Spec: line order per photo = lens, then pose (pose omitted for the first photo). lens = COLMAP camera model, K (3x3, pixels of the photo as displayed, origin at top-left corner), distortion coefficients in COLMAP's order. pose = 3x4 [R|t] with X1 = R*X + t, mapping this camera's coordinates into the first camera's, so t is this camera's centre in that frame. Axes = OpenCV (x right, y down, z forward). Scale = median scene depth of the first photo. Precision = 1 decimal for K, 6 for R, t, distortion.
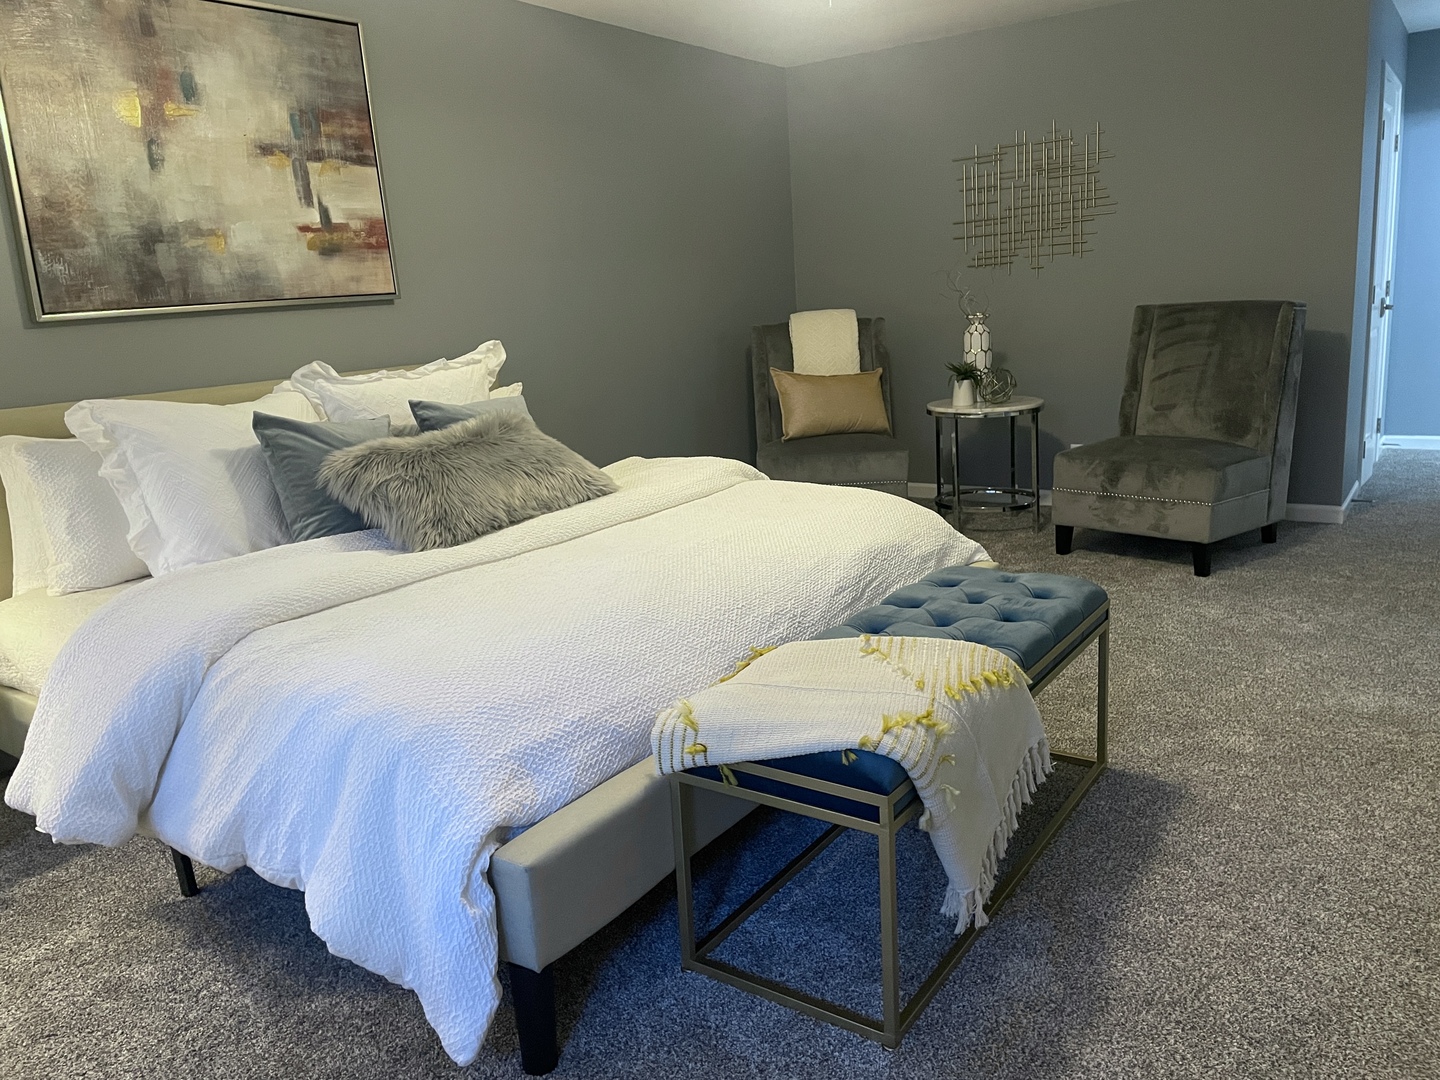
lens RADIAL K [[1086.8, 0, 731.6], [0, 1086.8, 533.4], [0, 0, 1]] dist [0.070277, -0.098552]
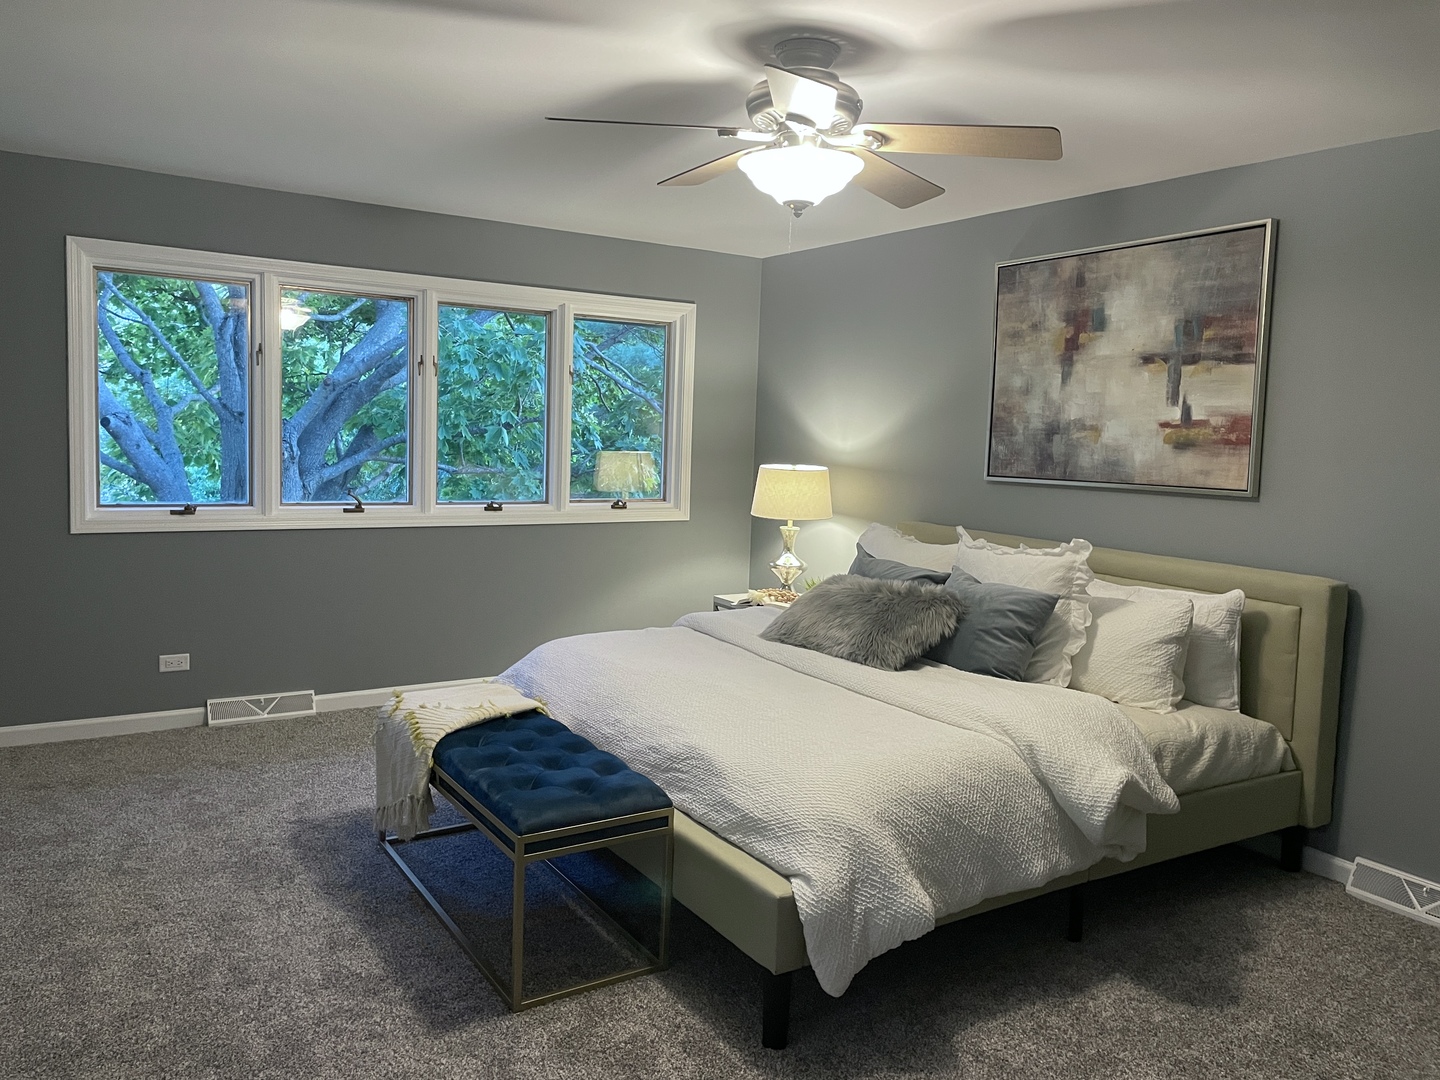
lens RADIAL K [[1086.8, 0, 715.4], [0, 1086.8, 526.6], [0, 0, 1]] dist [0.070277, -0.098552]
pose [[-0.399855, 0.125437, -0.907955, 0.817396], [-0.213255, 0.950675, 0.225254, -0.336011], [0.891425, 0.283695, -0.353382, 1.027363]]
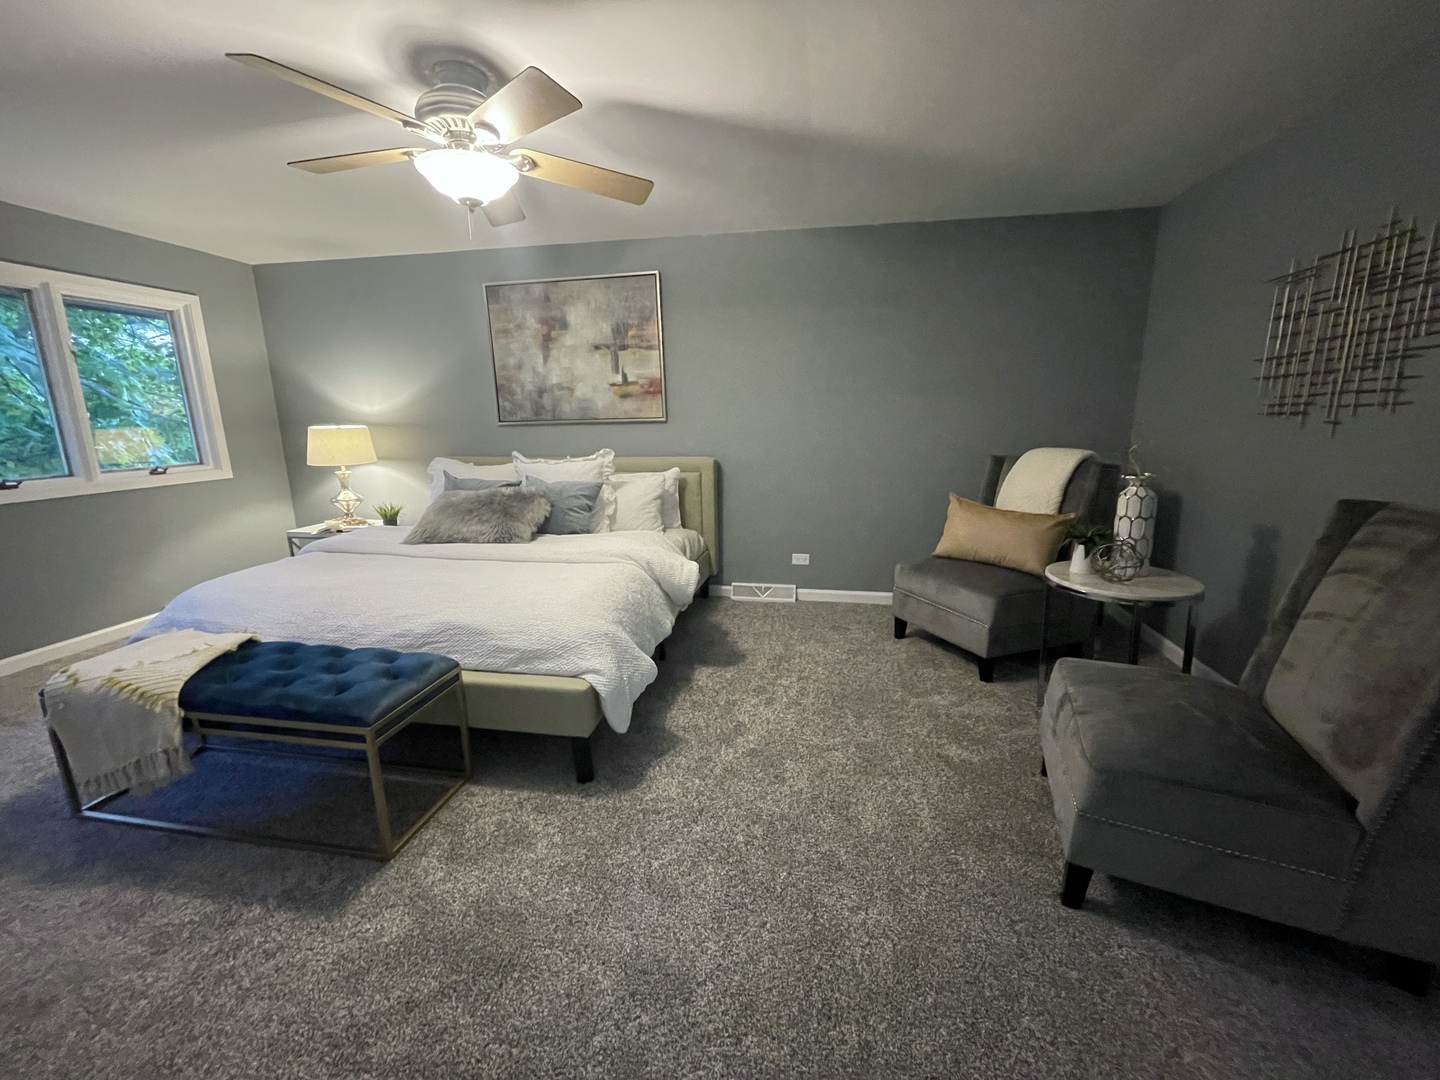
lens RADIAL K [[585.3, 0, 722.8], [0, 585.3, 542.9], [0, 0, 1]] dist [-0.002972, -0.000762]
pose [[0.408423, 0.246323, -0.878929, 0.717263], [-0.210139, 0.962410, 0.172071, -0.227822], [0.888275, 0.114420, 0.444832, 0.742892]]
